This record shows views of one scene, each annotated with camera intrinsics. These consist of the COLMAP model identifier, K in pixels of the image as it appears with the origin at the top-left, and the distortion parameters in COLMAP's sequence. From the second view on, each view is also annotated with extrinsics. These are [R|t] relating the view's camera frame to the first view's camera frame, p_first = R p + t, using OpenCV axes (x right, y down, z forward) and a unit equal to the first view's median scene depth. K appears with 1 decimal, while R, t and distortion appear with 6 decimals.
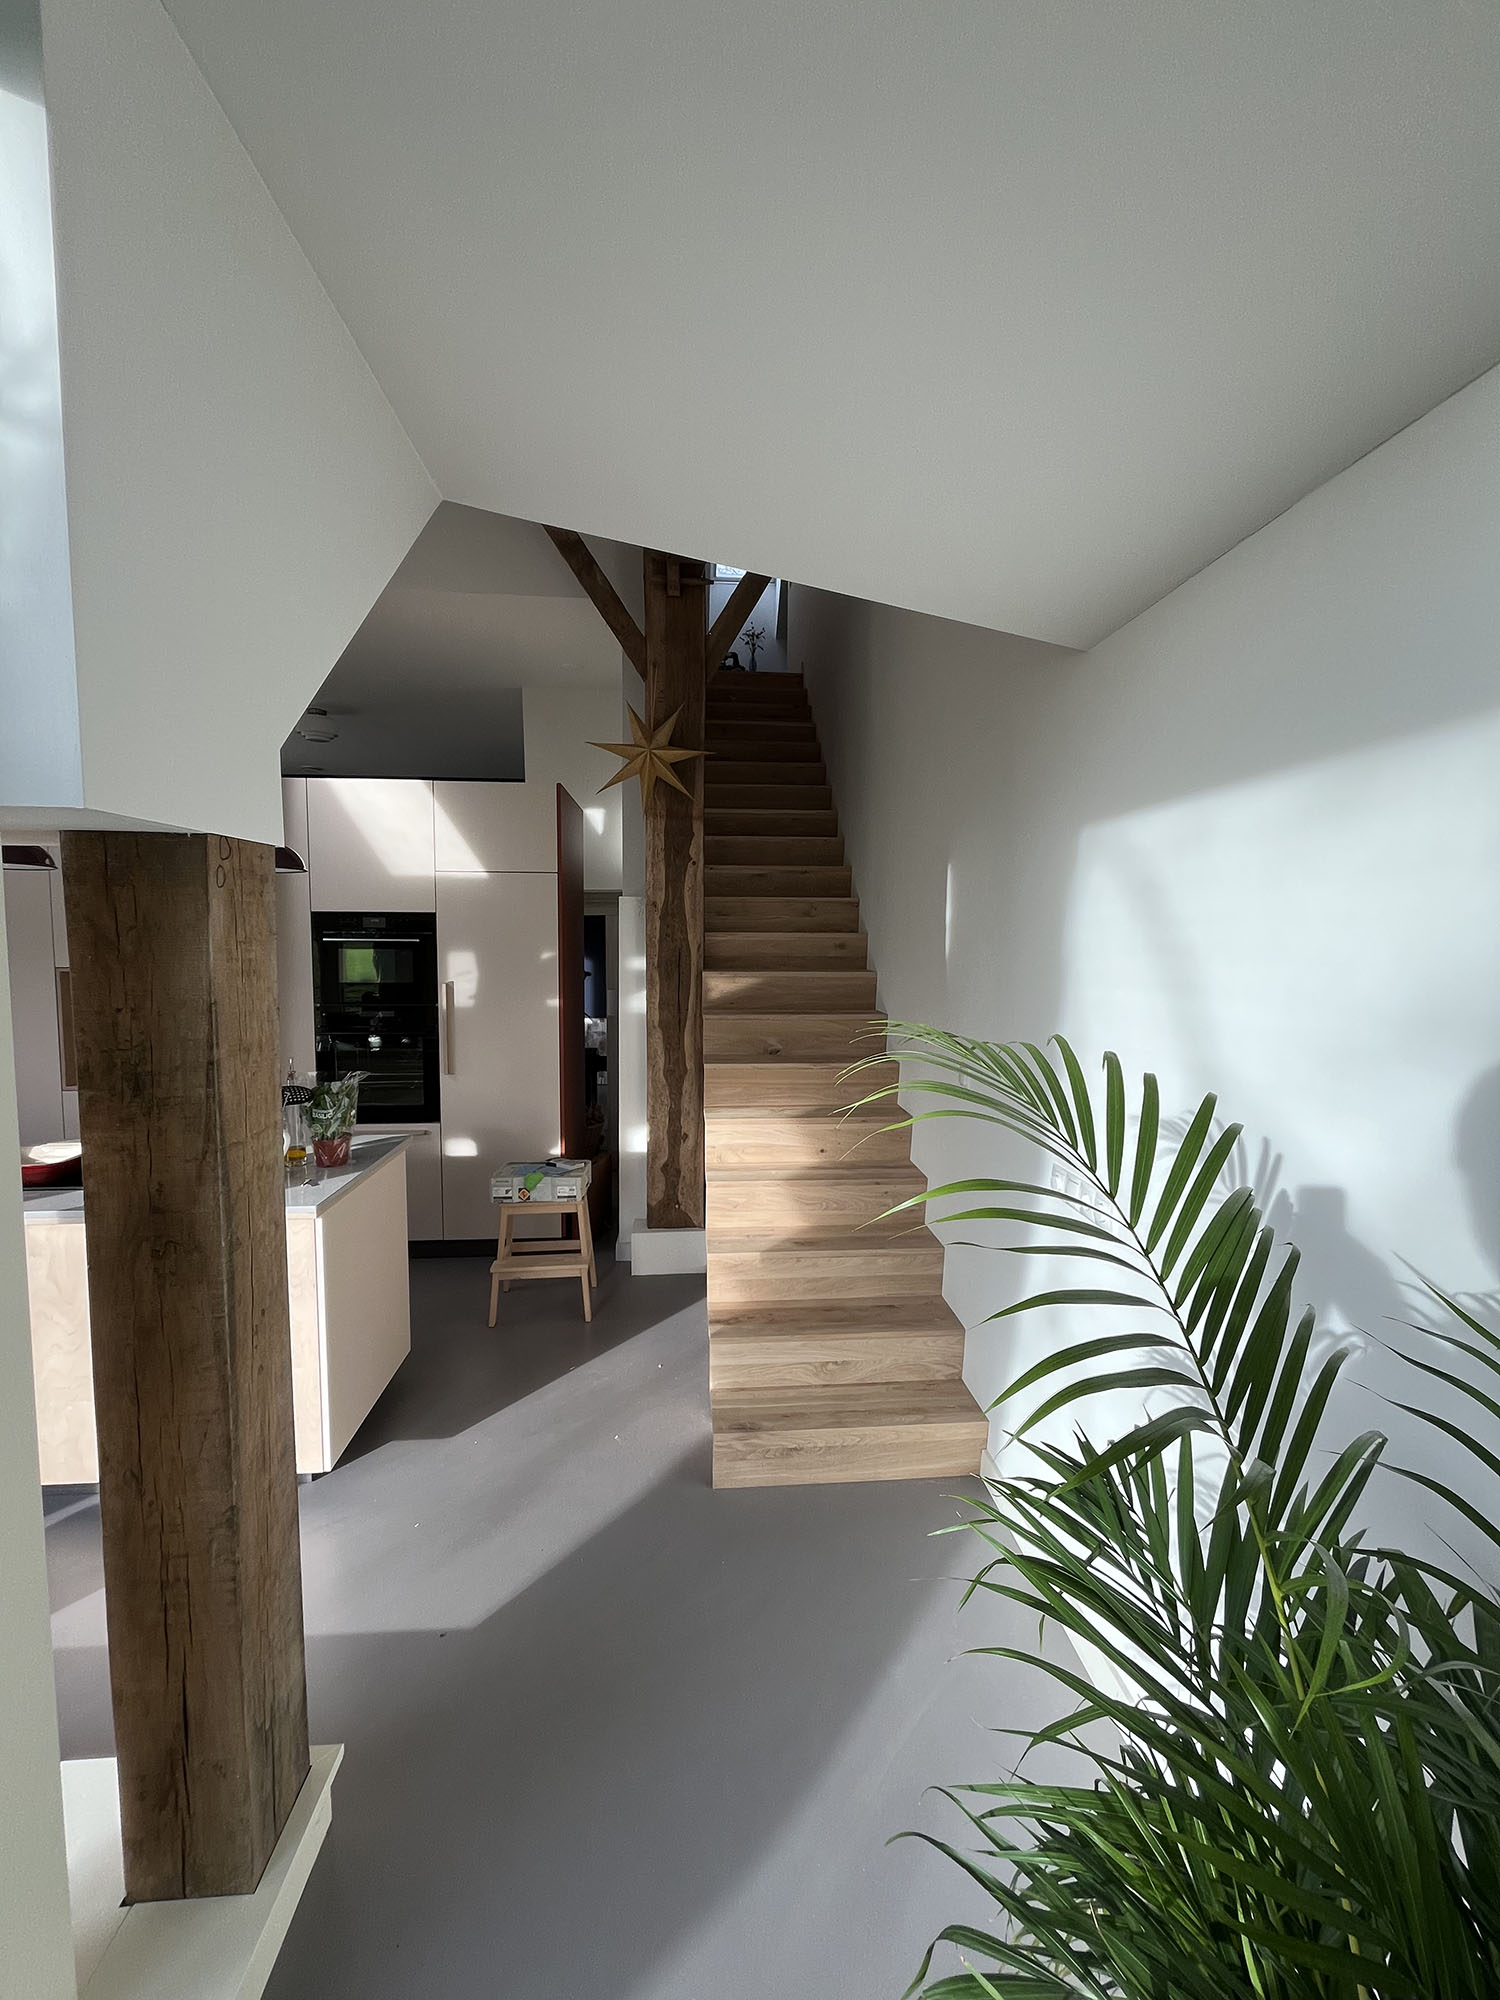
lens RADIAL K [[808.4, 0, 757.3], [0, 808.4, 993.7], [0, 0, 1]] dist [0.011055, 0.000140]
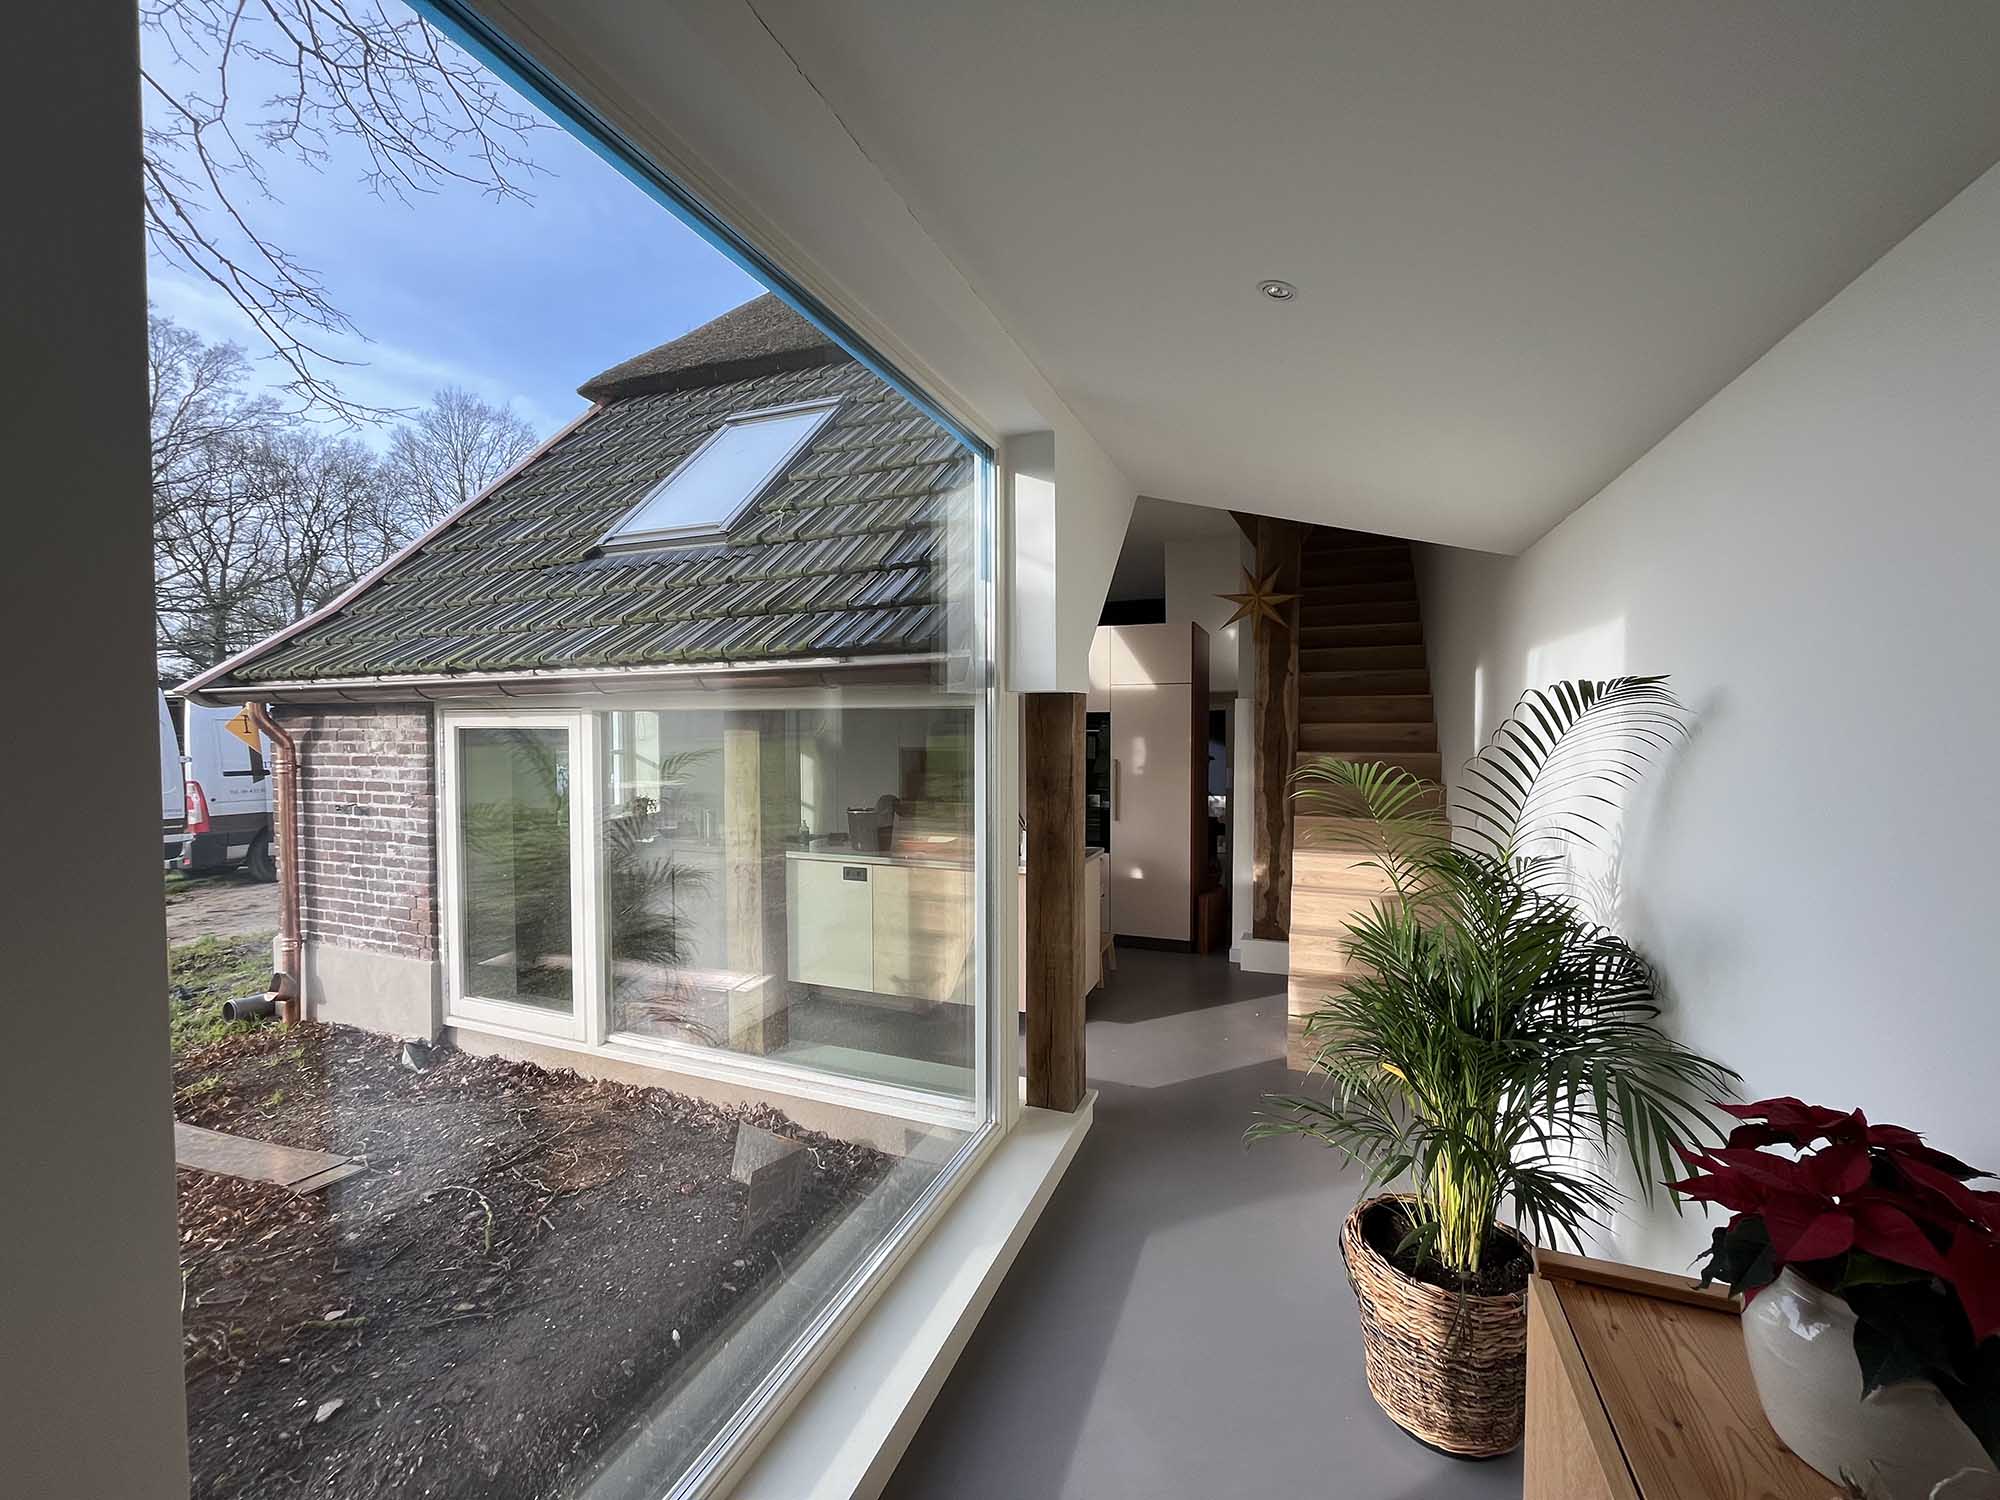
lens RADIAL K [[808.4, 0, 1008.2], [0, 808.4, 751.9], [0, 0, 1]] dist [0.011055, 0.000140]
pose [[0.899747, 0.007189, -0.436352, 0.091576], [-0.023306, 0.999229, -0.031592, 0.027318], [0.435788, 0.038595, 0.899221, -0.450057]]
